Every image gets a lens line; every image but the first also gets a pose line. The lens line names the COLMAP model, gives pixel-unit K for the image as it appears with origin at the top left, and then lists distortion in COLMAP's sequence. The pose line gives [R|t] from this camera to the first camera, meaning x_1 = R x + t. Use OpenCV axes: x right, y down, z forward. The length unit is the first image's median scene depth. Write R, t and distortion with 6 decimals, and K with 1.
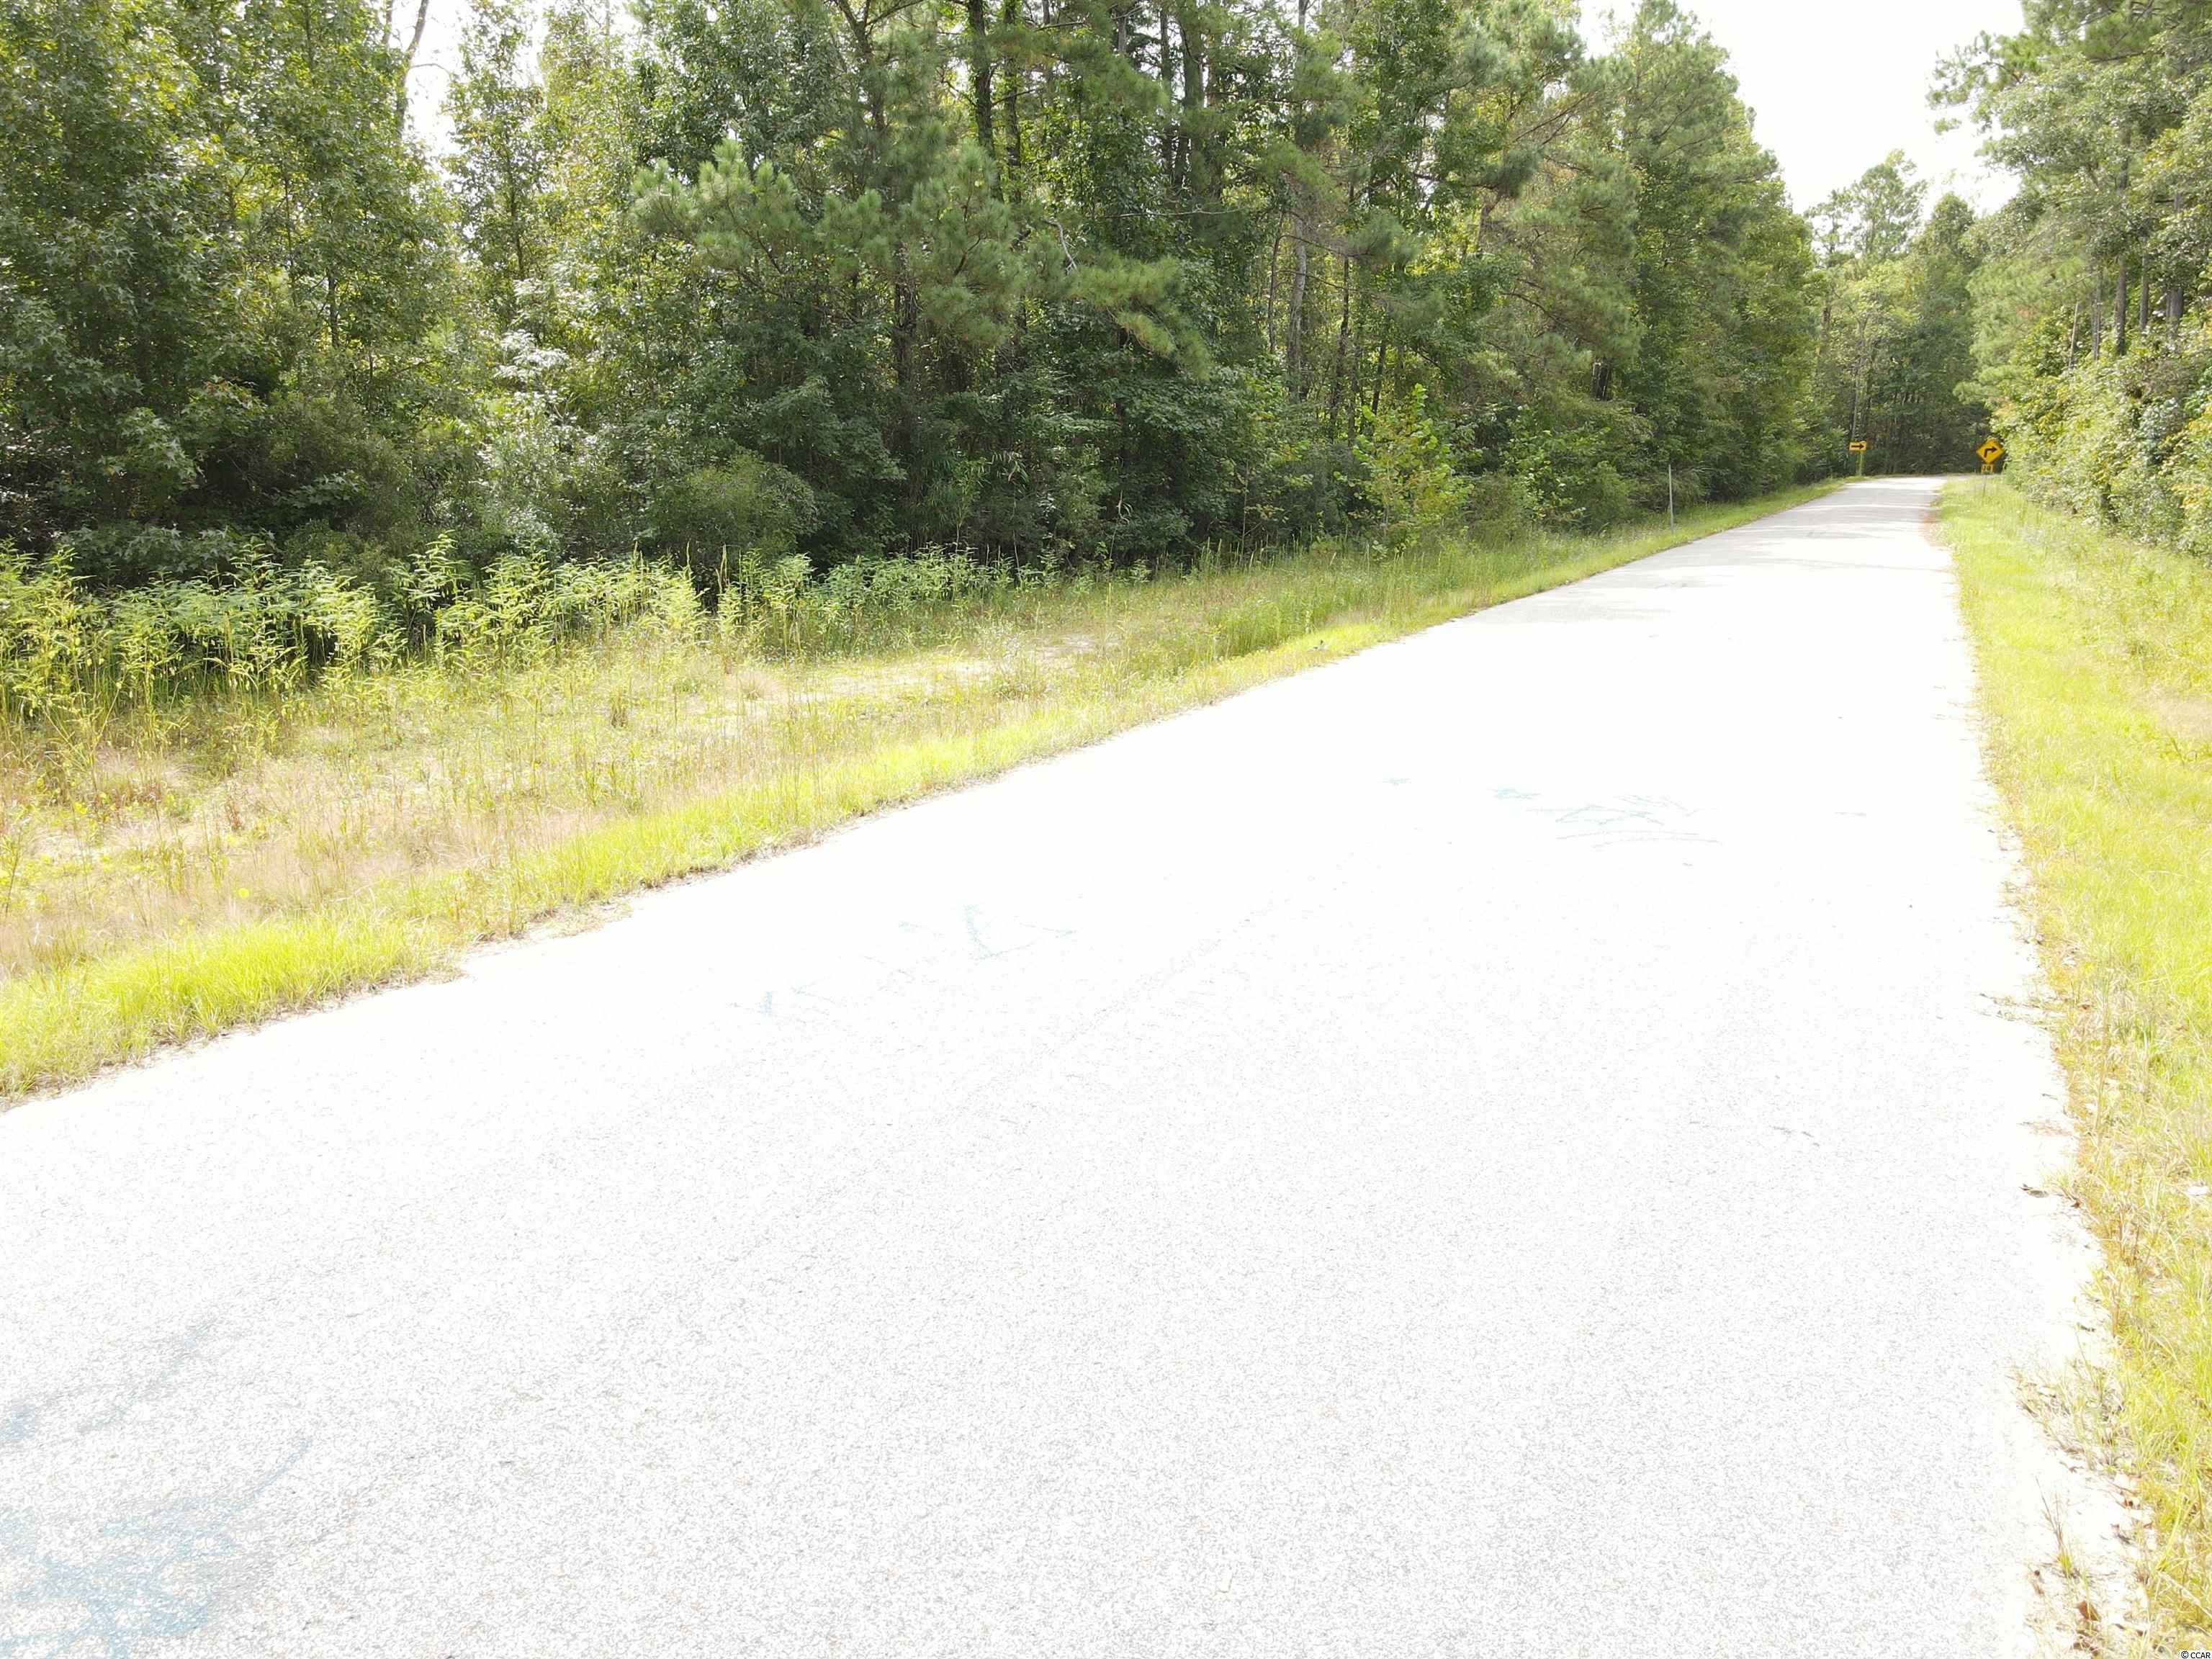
lens RADIAL K [[1614.2, 0, 1108.8], [0, 1614.2, 825.6], [0, 0, 1]] dist [0.011480, 0.003780]
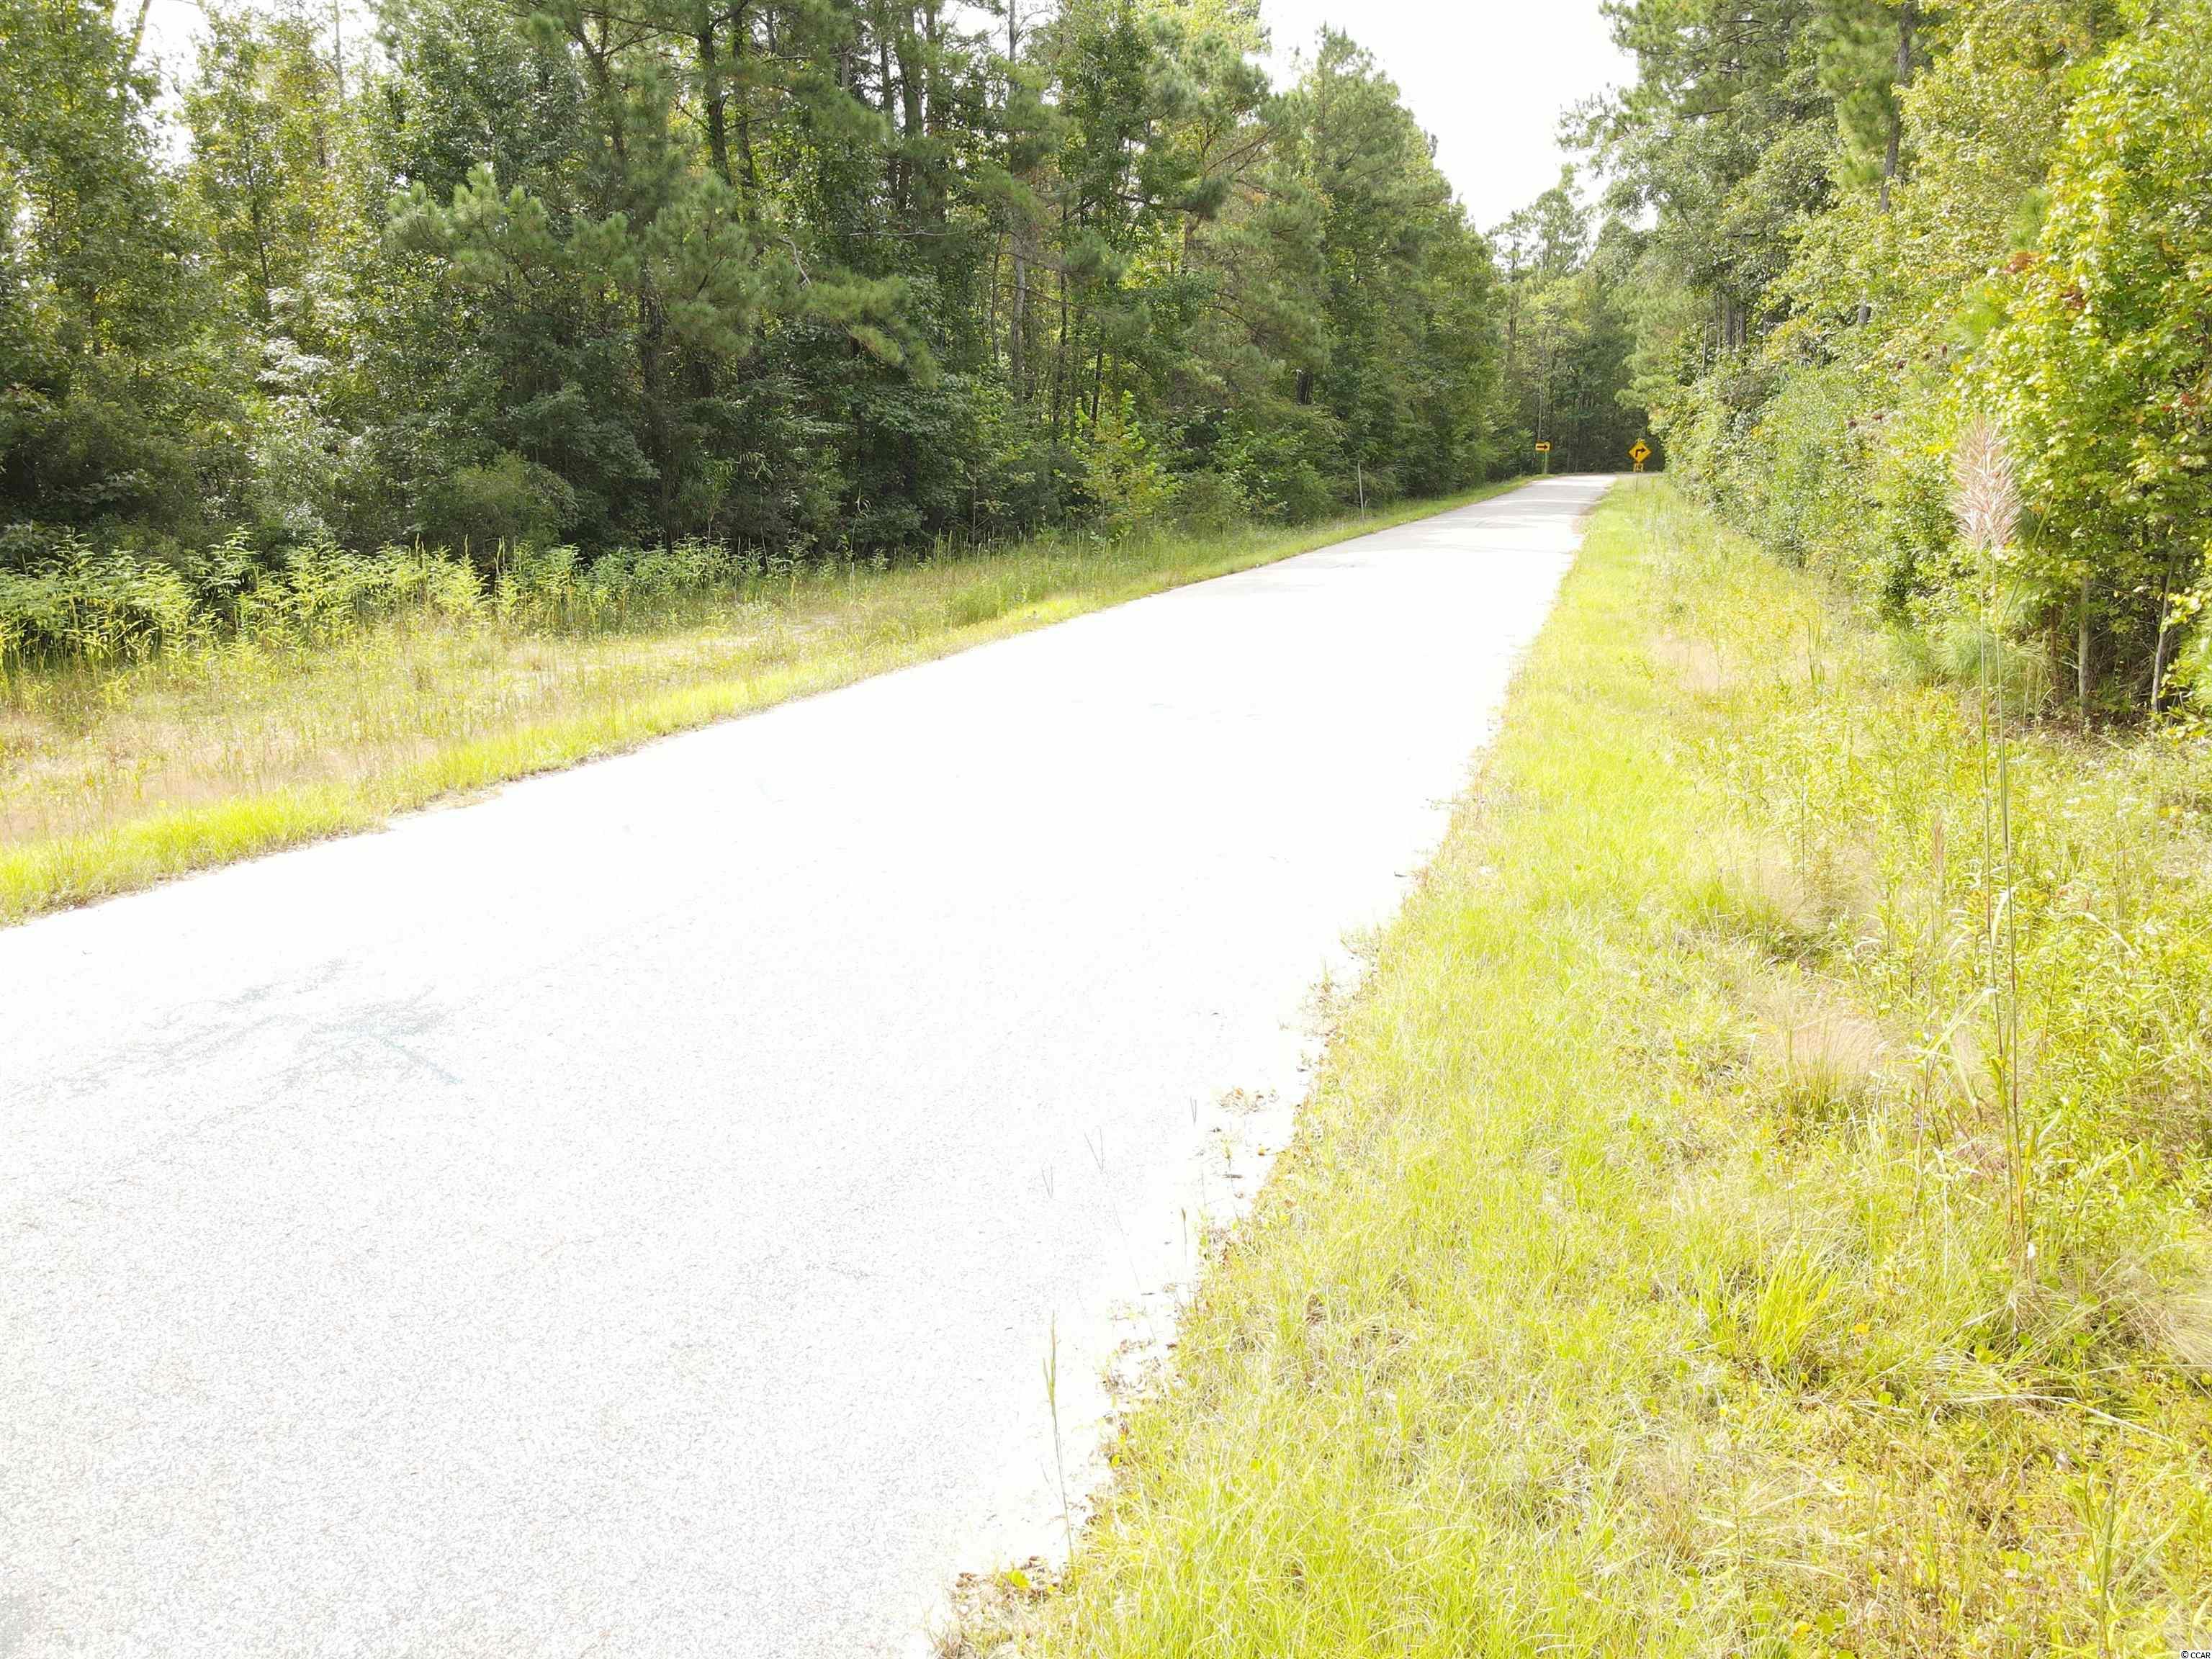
lens RADIAL K [[1614.2, 0, 1104.6], [0, 1614.2, 826.3], [0, 0, 1]] dist [0.011480, 0.003780]
pose [[0.988054, -0.036107, 0.149821, -0.000573], [0.036066, 0.999345, 0.002996, 0.025778], [-0.149831, 0.002443, 0.988709, -0.111502]]
